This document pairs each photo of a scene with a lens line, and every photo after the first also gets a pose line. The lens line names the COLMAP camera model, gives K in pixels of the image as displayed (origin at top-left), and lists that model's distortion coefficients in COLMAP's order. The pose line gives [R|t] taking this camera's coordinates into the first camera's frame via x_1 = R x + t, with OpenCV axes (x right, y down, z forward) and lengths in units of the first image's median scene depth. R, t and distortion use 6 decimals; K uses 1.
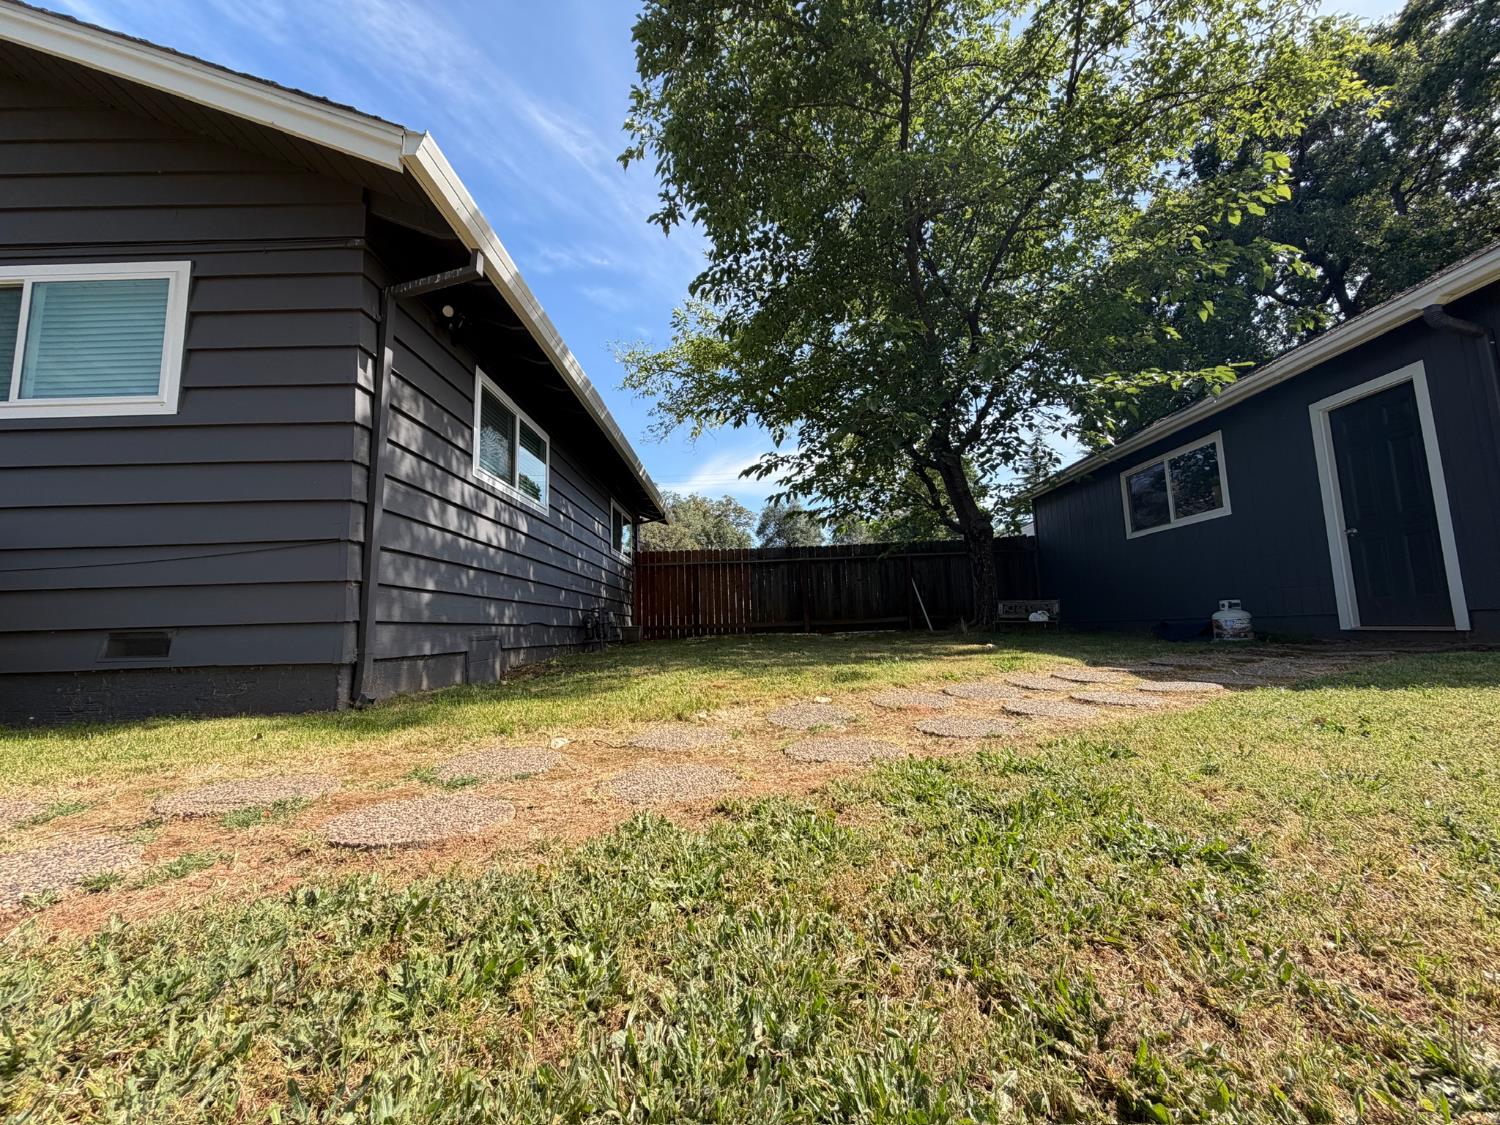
lens RADIAL K [[596.7, 0, 742.8], [0, 596.7, 558.7], [0, 0, 1]] dist [-0.000033, 0.000640]
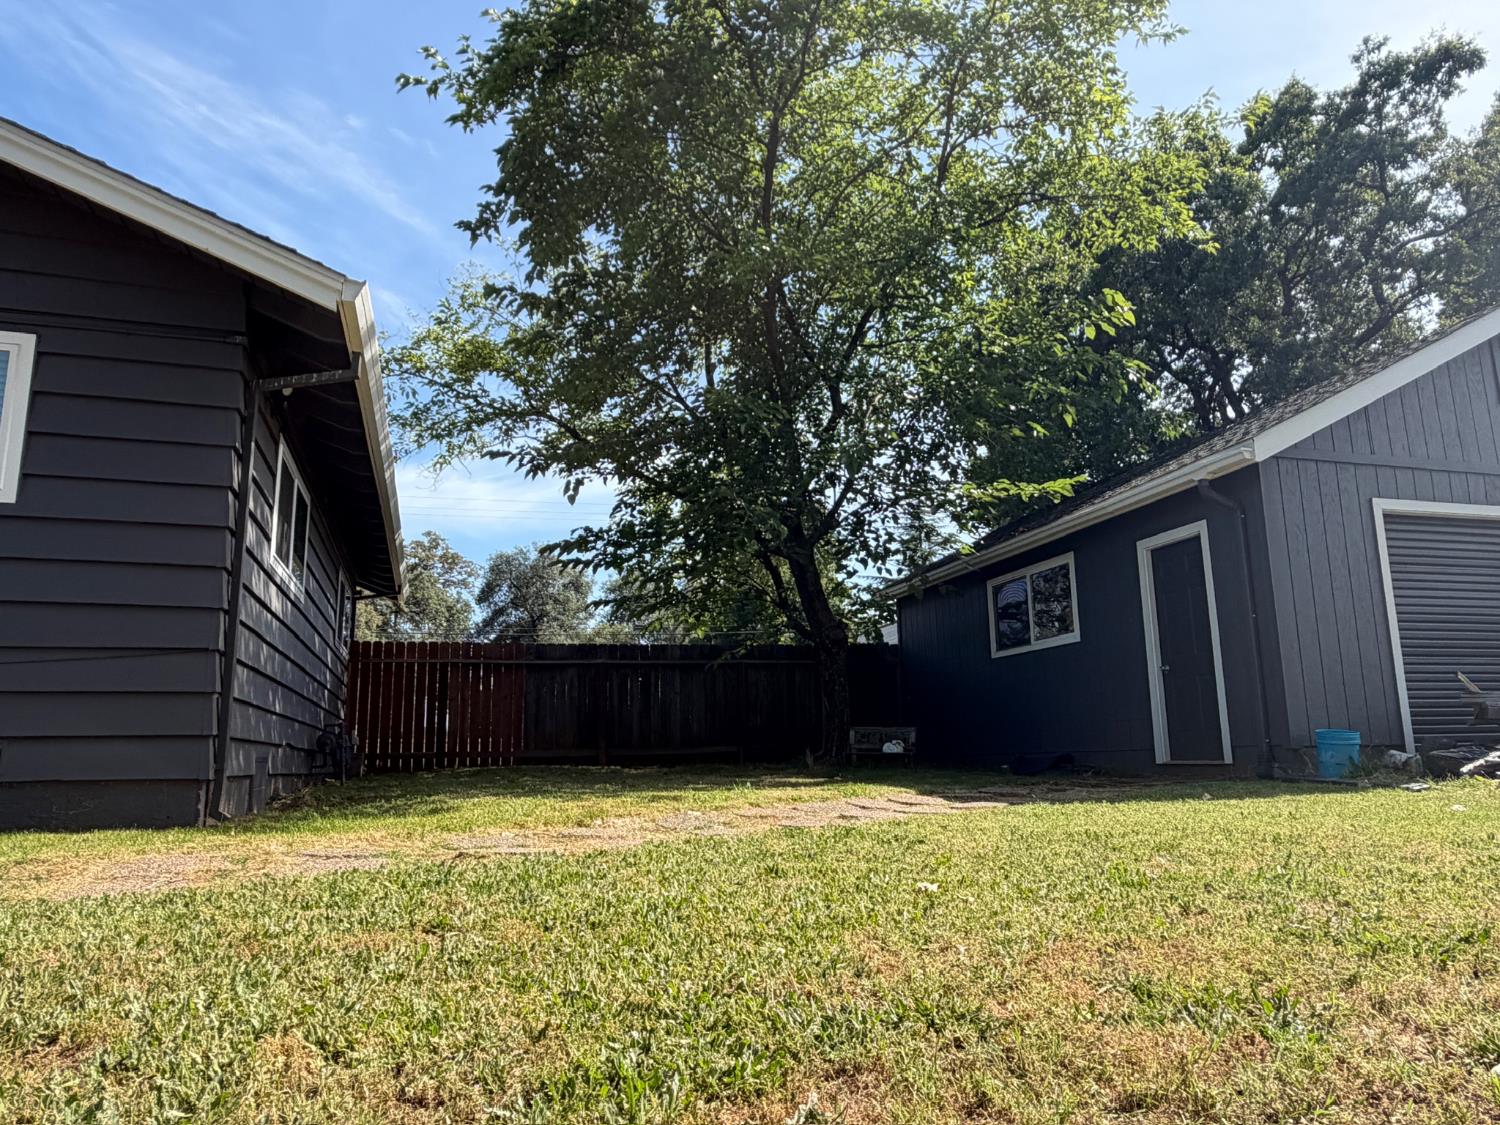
lens RADIAL K [[1032.0, 0, 744.7], [0, 1032.0, 558.4], [0, 0, 1]] dist [0.003743, -0.007307]
pose [[0.956797, 0.069243, 0.282391, -0.223099], [-0.045183, 0.994839, -0.090851, -0.044929], [-0.287225, 0.074166, 0.954988, -0.581420]]
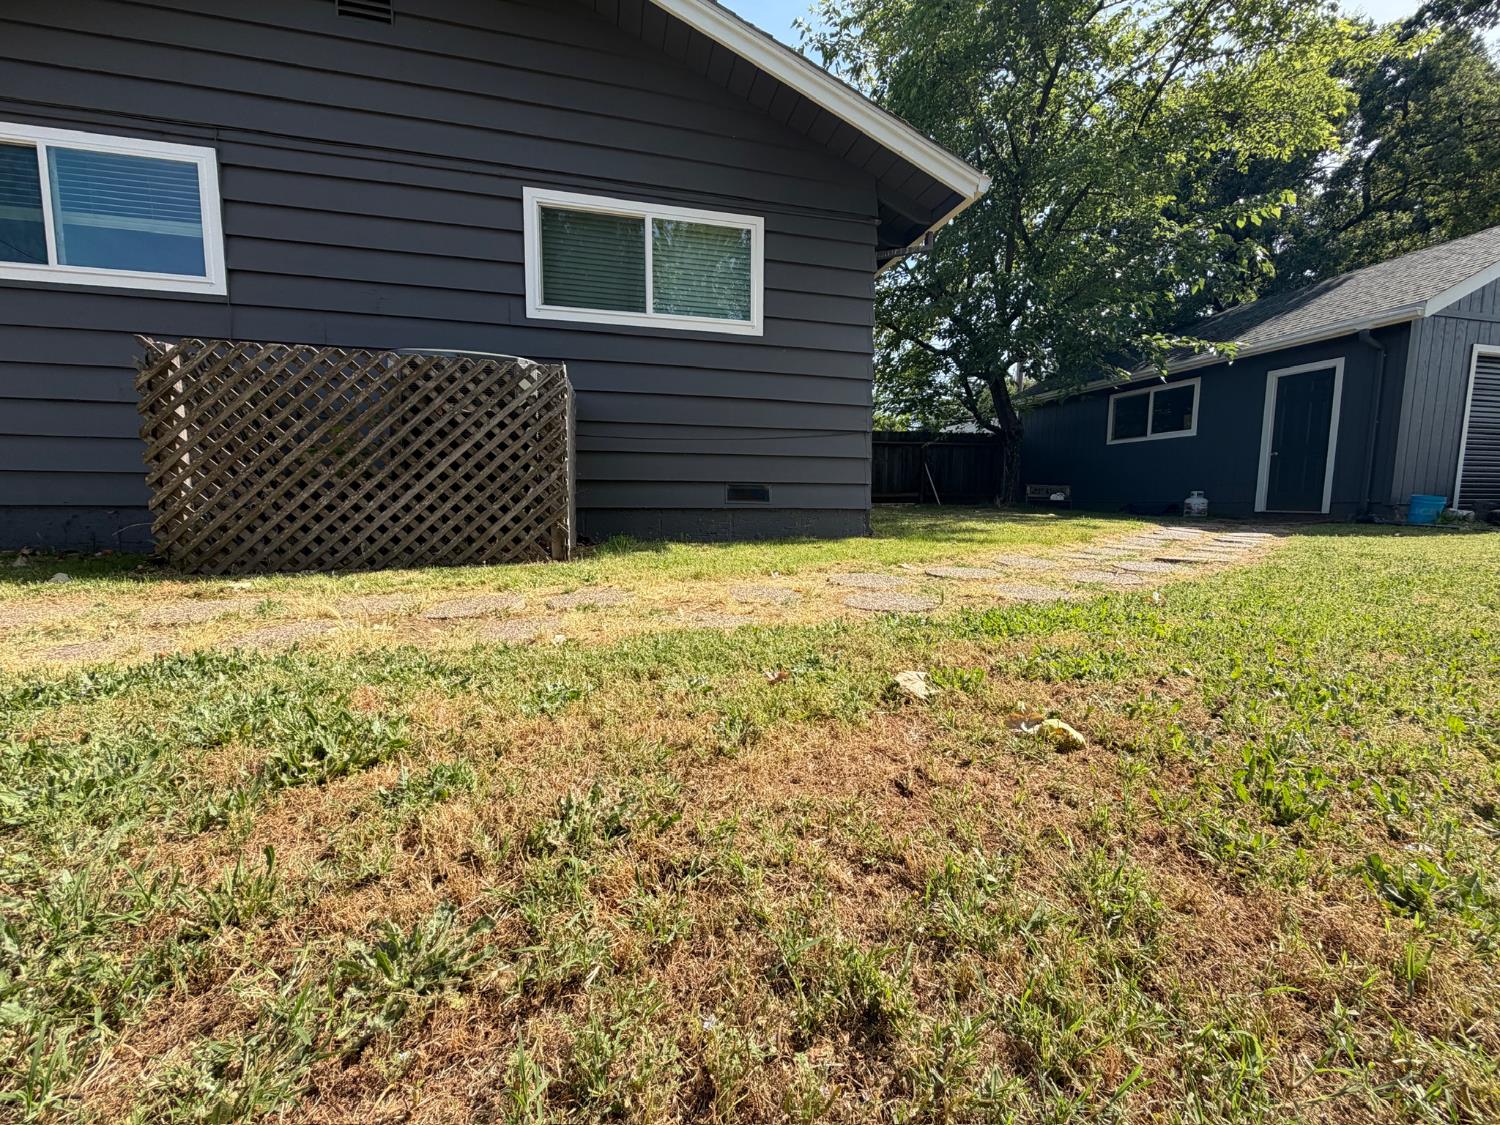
lens RADIAL K [[596.7, 0, 746.6], [0, 596.7, 559.3], [0, 0, 1]] dist [-0.000033, 0.000640]
pose [[0.969060, 0.012859, 0.246492, -0.939805], [-0.065279, 0.976436, 0.205697, -0.004759], [-0.238039, -0.215424, 0.947064, -0.342131]]
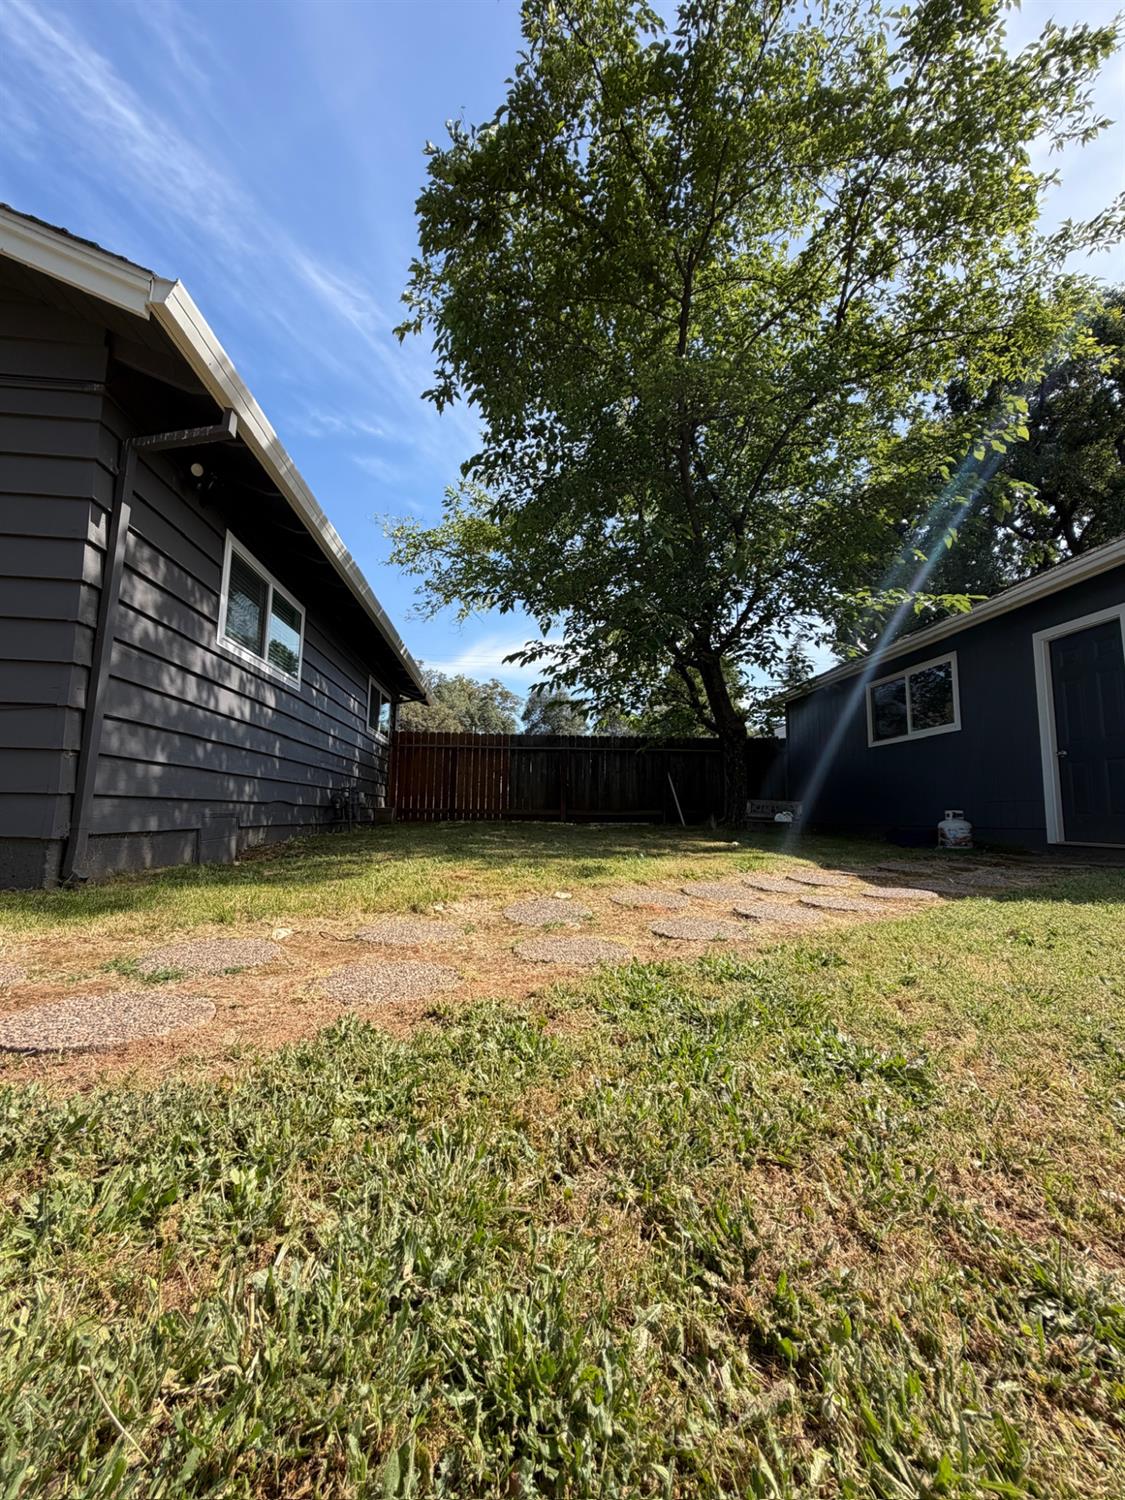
lens RADIAL K [[596.7, 0, 561.5], [0, 596.7, 745.5], [0, 0, 1]] dist [-0.000033, 0.000640]
pose [[0.994291, 0.055715, 0.091000, 0.016909], [-0.055894, 0.998437, -0.000583, -0.008800], [-0.090890, -0.004507, 0.995851, 0.001650]]
